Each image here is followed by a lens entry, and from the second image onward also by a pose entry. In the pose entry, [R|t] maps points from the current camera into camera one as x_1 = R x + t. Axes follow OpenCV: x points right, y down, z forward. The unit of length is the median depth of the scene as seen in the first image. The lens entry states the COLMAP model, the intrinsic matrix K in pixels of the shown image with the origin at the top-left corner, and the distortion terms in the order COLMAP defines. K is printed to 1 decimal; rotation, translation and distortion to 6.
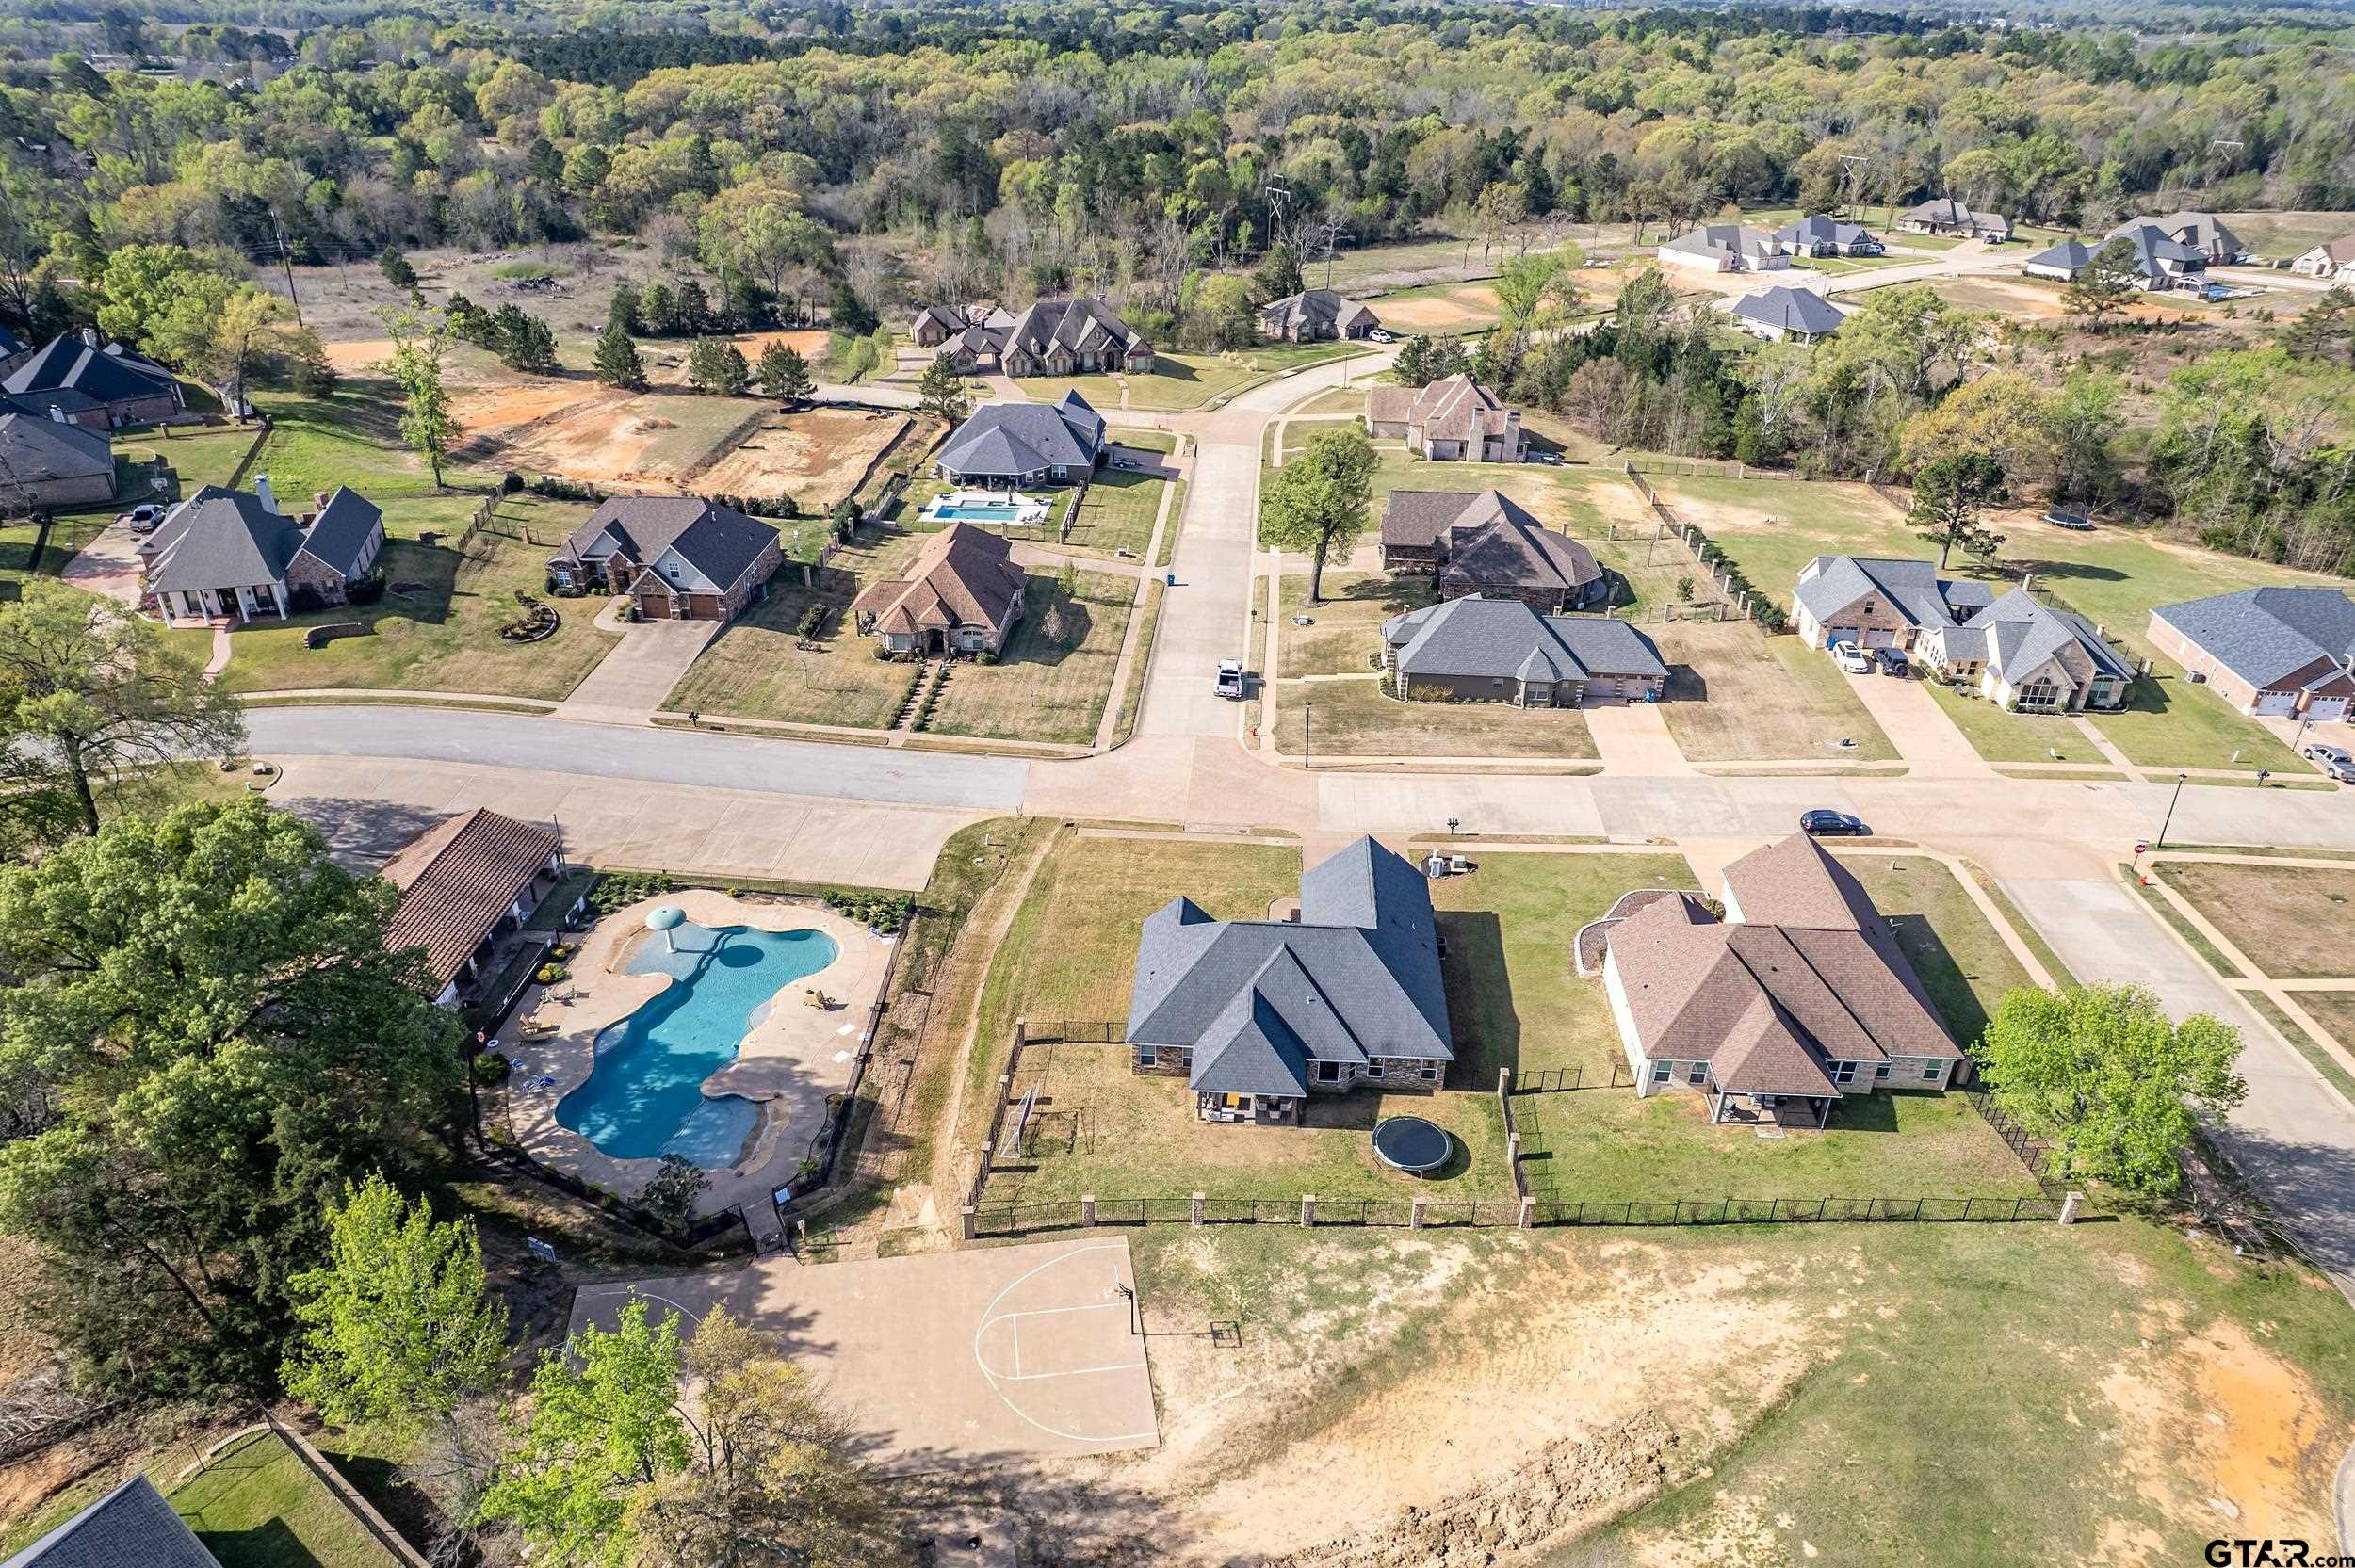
lens RADIAL K [[1507.3, 0, 1183.7], [0, 1507.3, 787.7], [0, 0, 1]] dist [-0.071719, 0.063393]
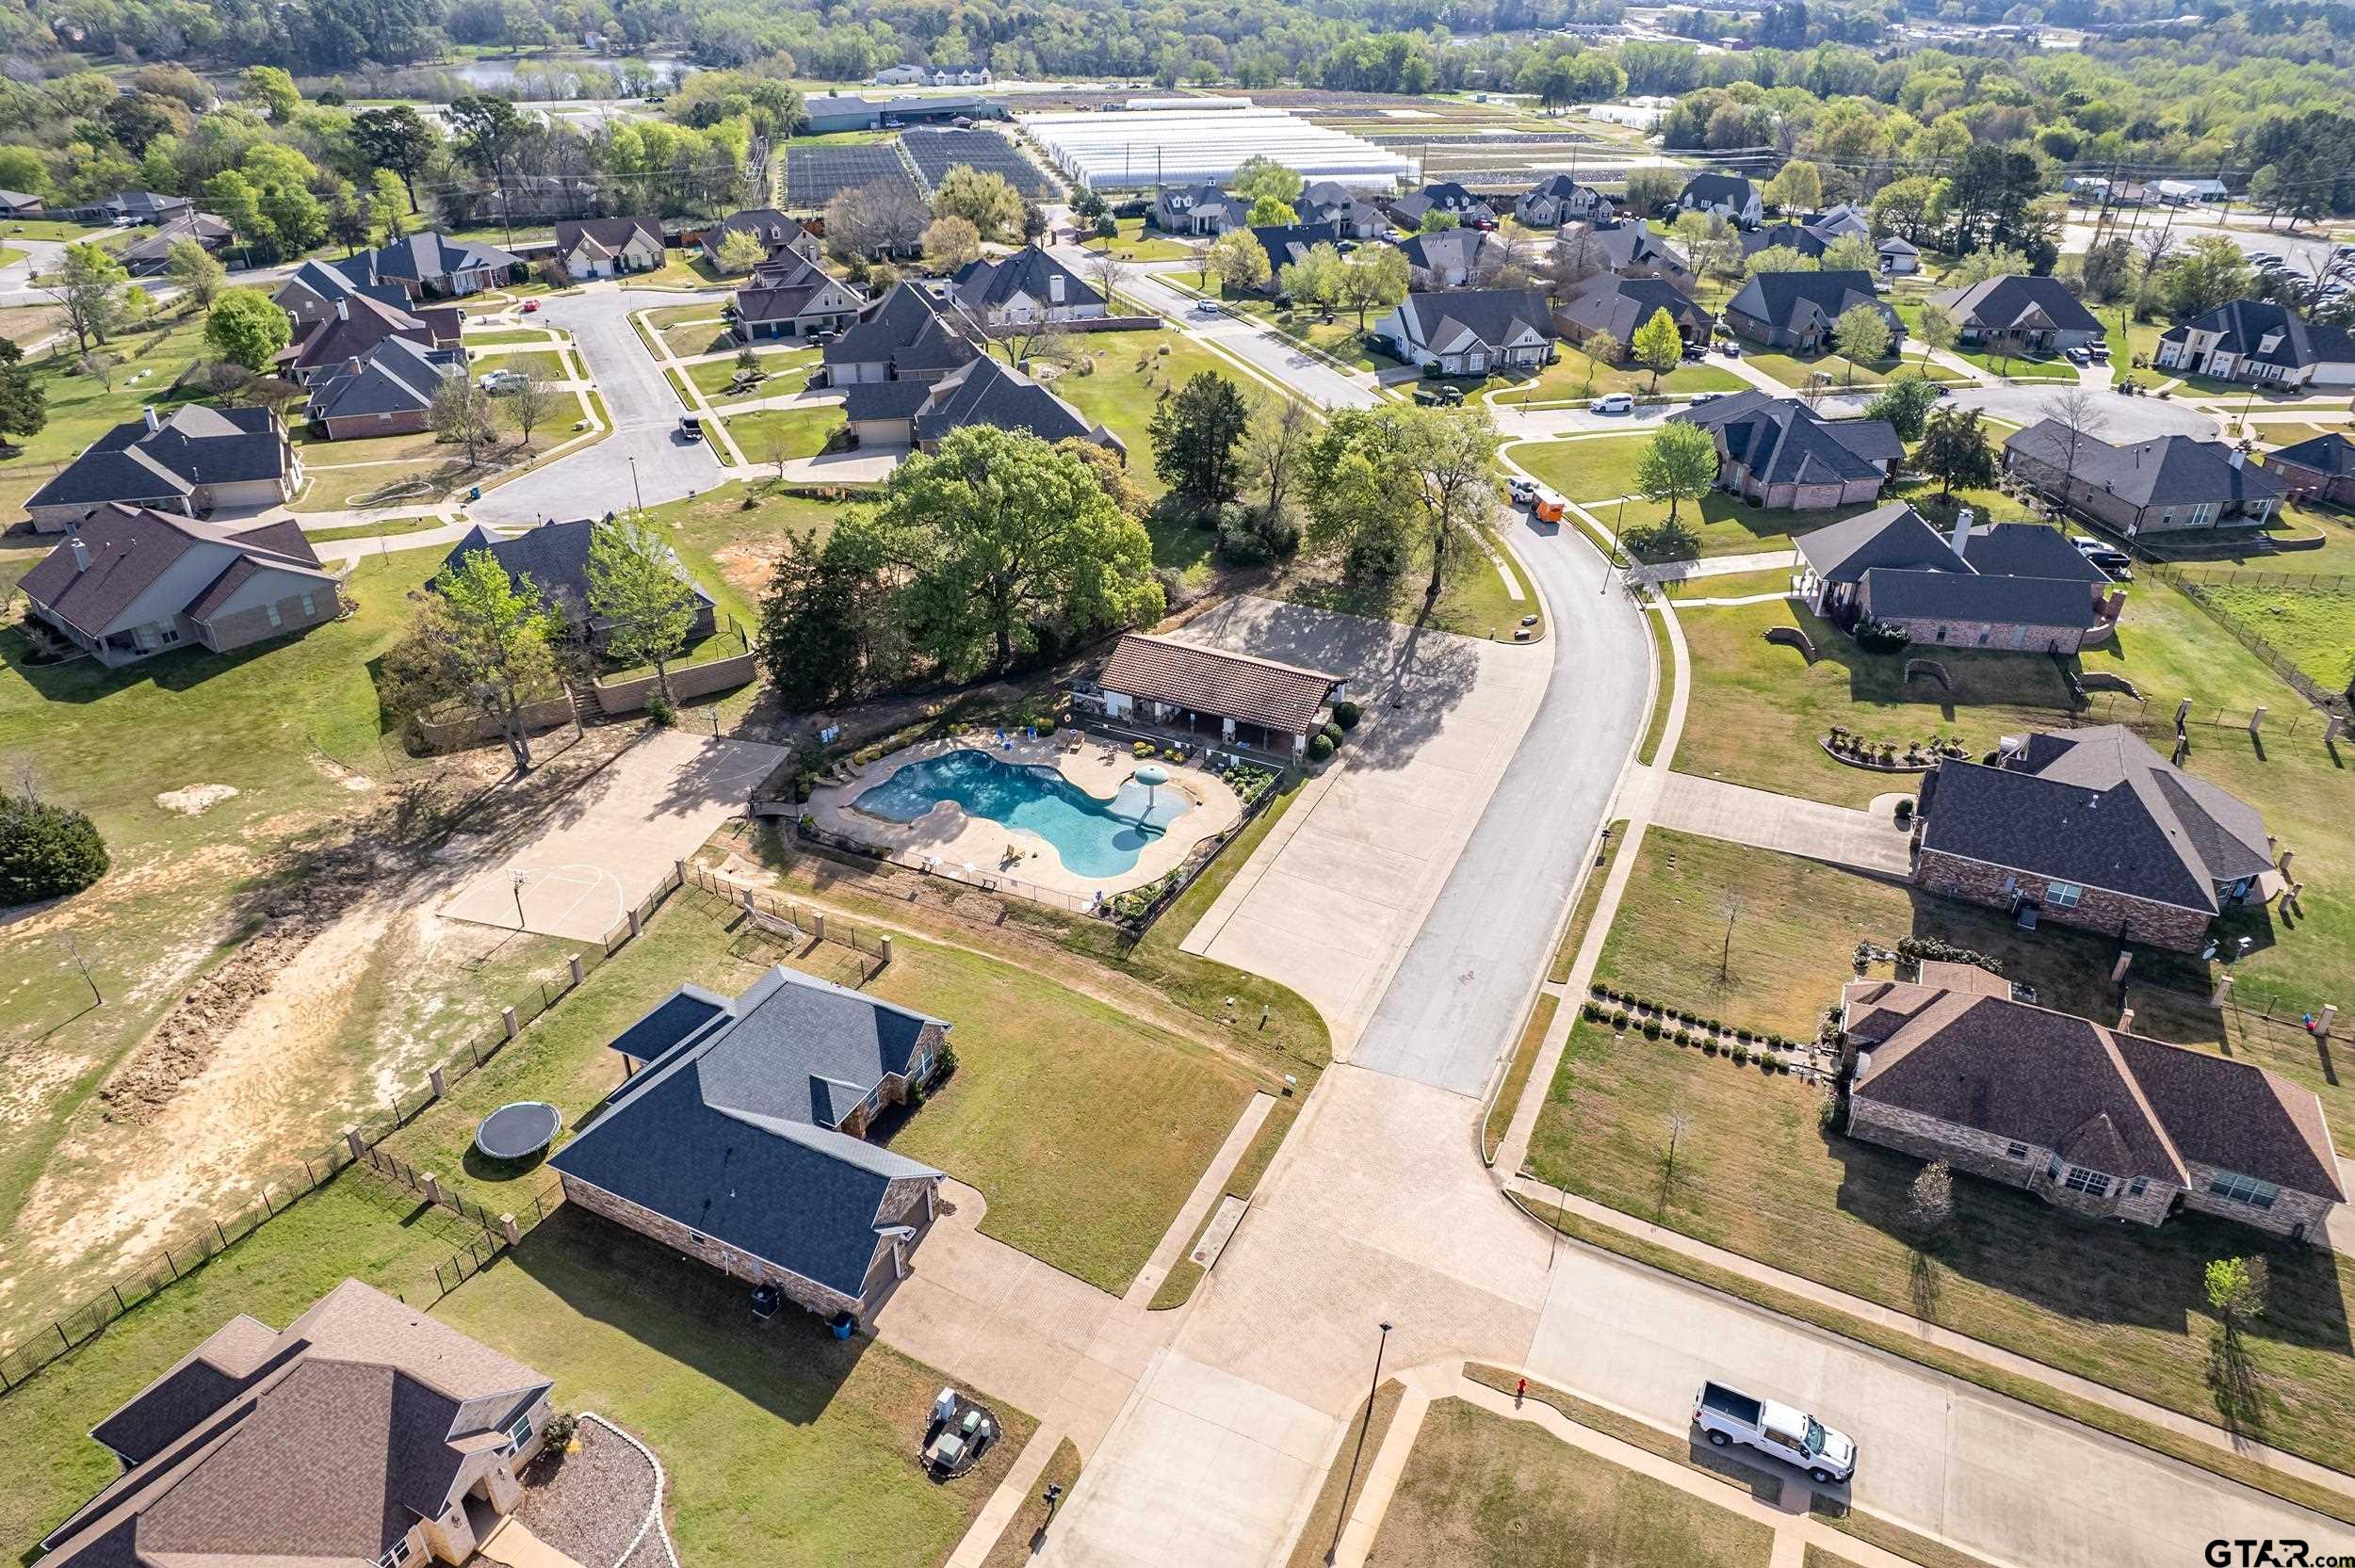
lens RADIAL K [[1507.3, 0, 1183.7], [0, 1507.3, 787.7], [0, 0, 1]] dist [-0.071719, 0.063393]
pose [[-0.370740, 0.450481, -0.812169, 0.418103], [-0.470557, 0.662823, 0.582445, -0.421642], [0.800705, 0.598107, -0.033758, 0.763281]]
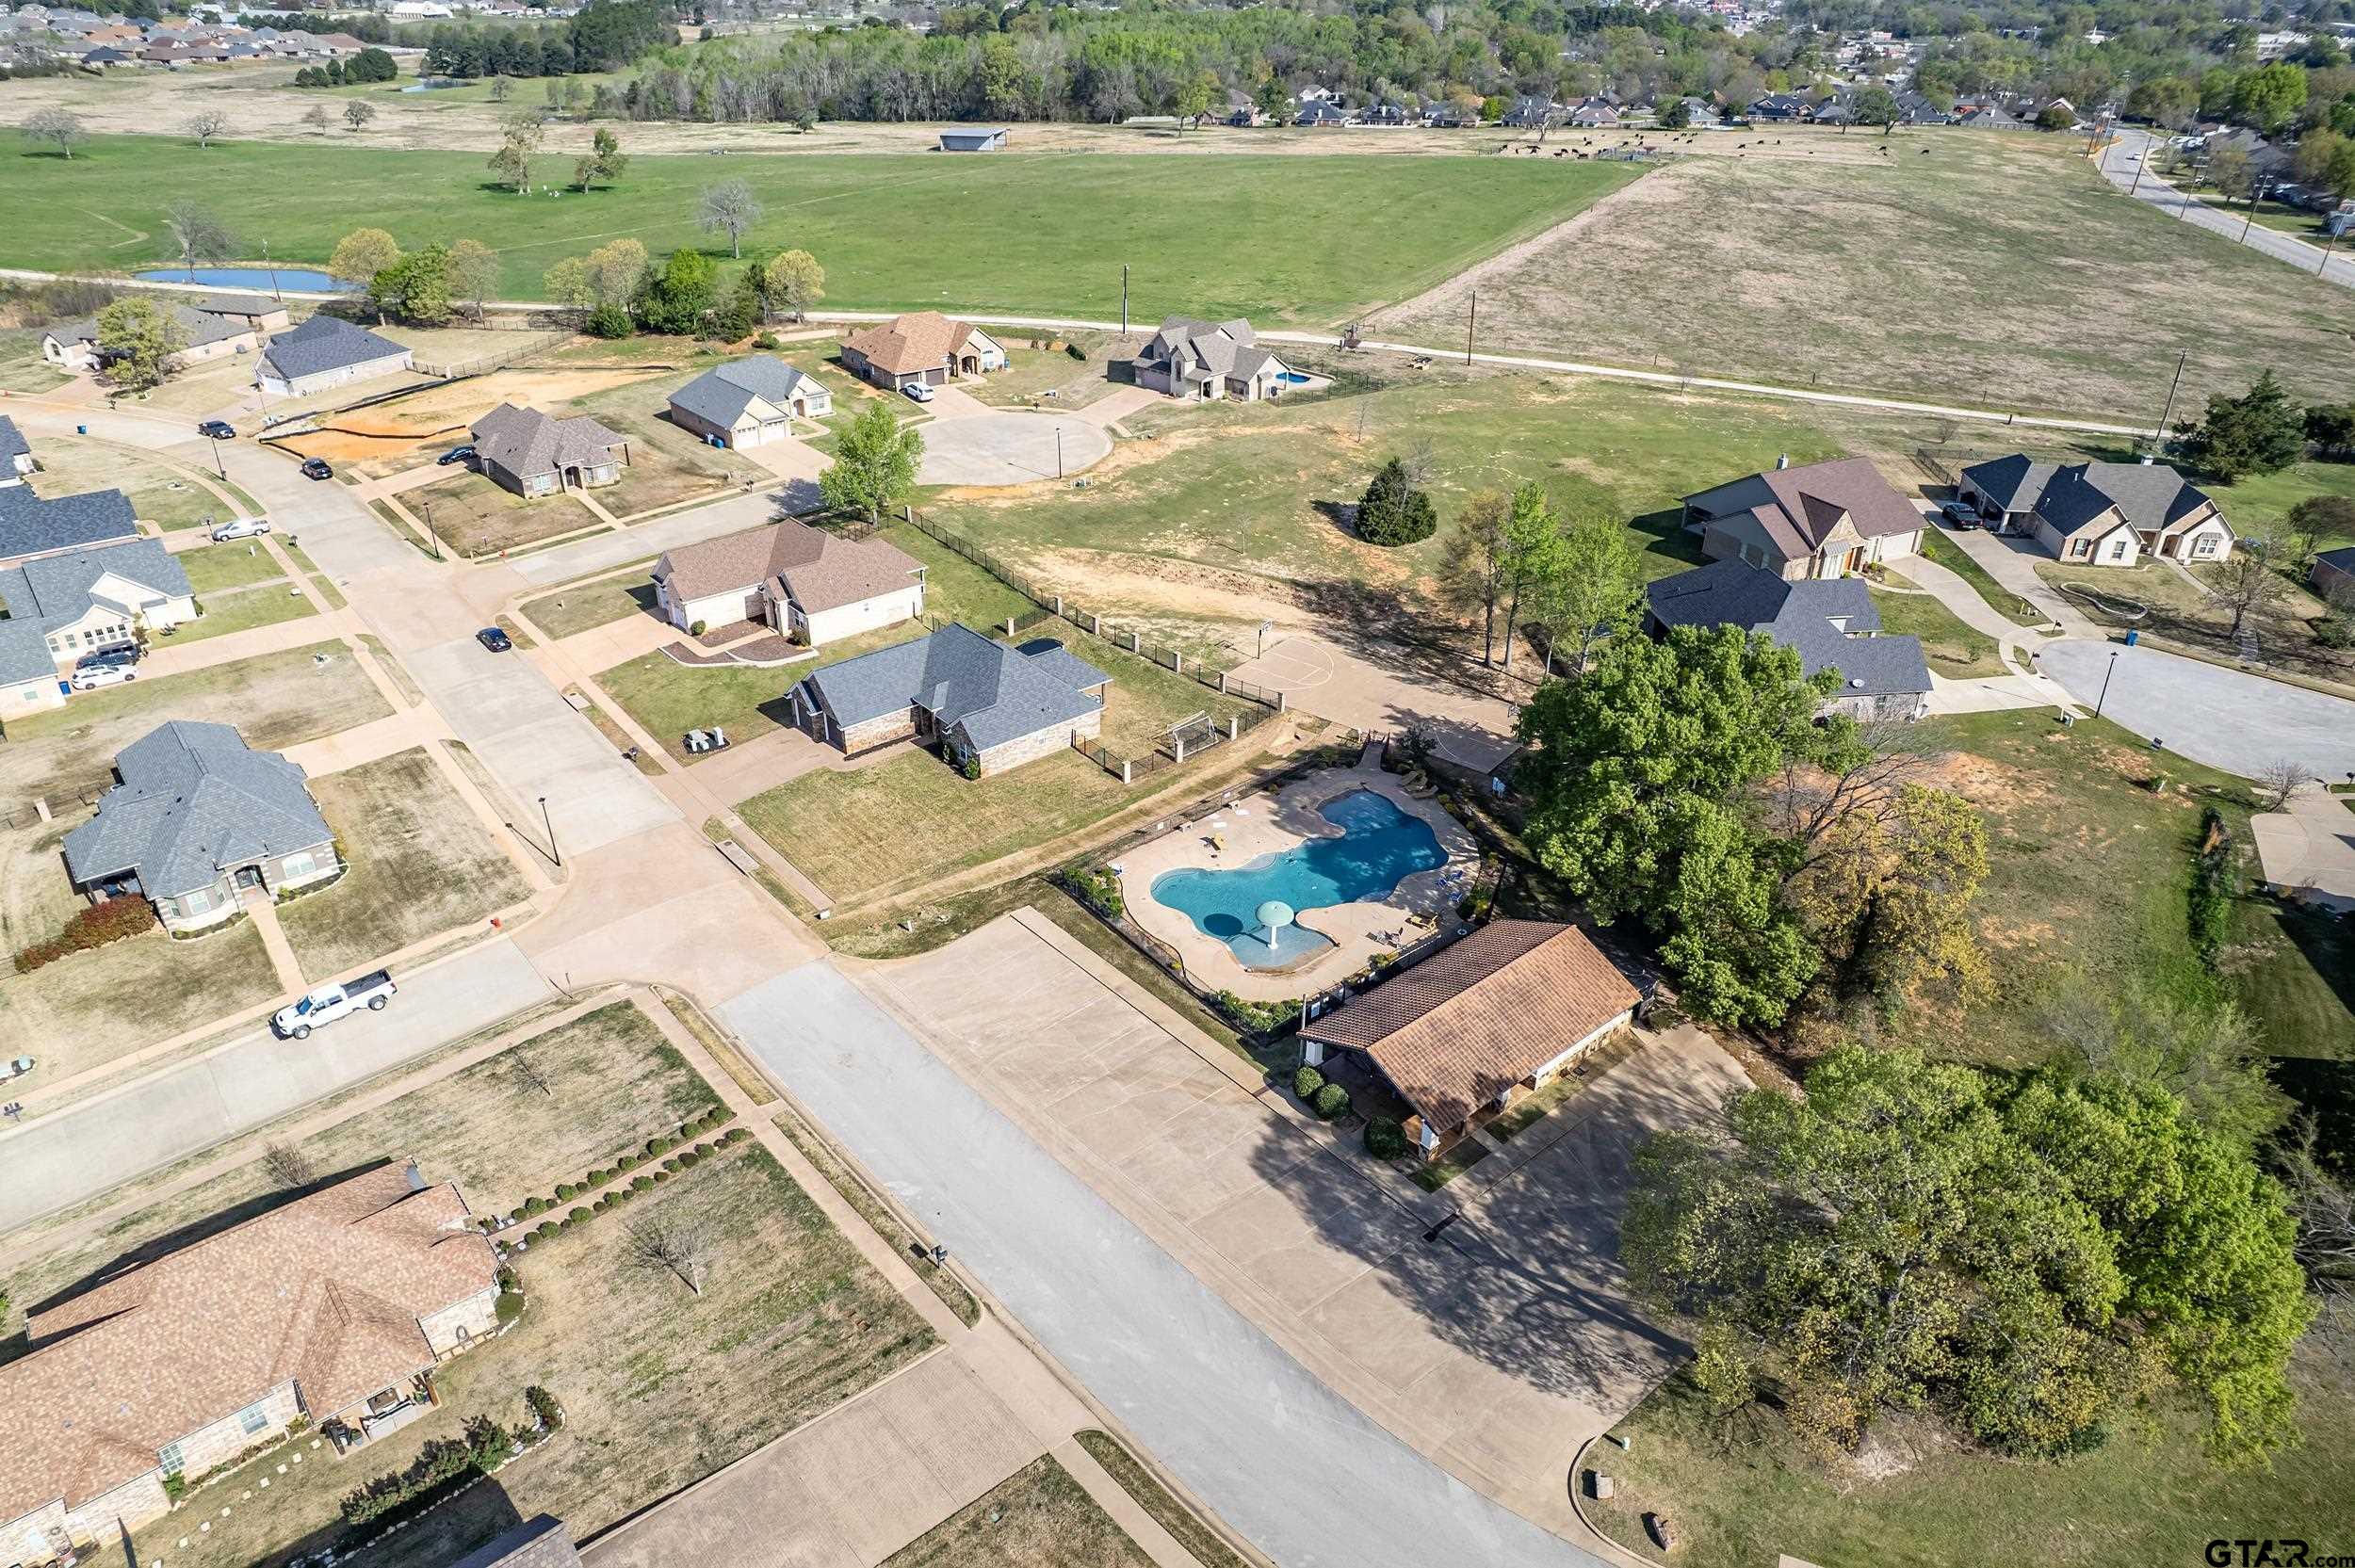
lens RADIAL K [[1507.3, 0, 1183.7], [0, 1507.3, 787.7], [0, 0, 1]] dist [-0.071719, 0.063393]
pose [[-0.692975, -0.374333, 0.616166, -0.640811], [0.330467, 0.594654, 0.732925, -0.517699], [-0.640763, 0.711521, -0.288375, 0.910831]]
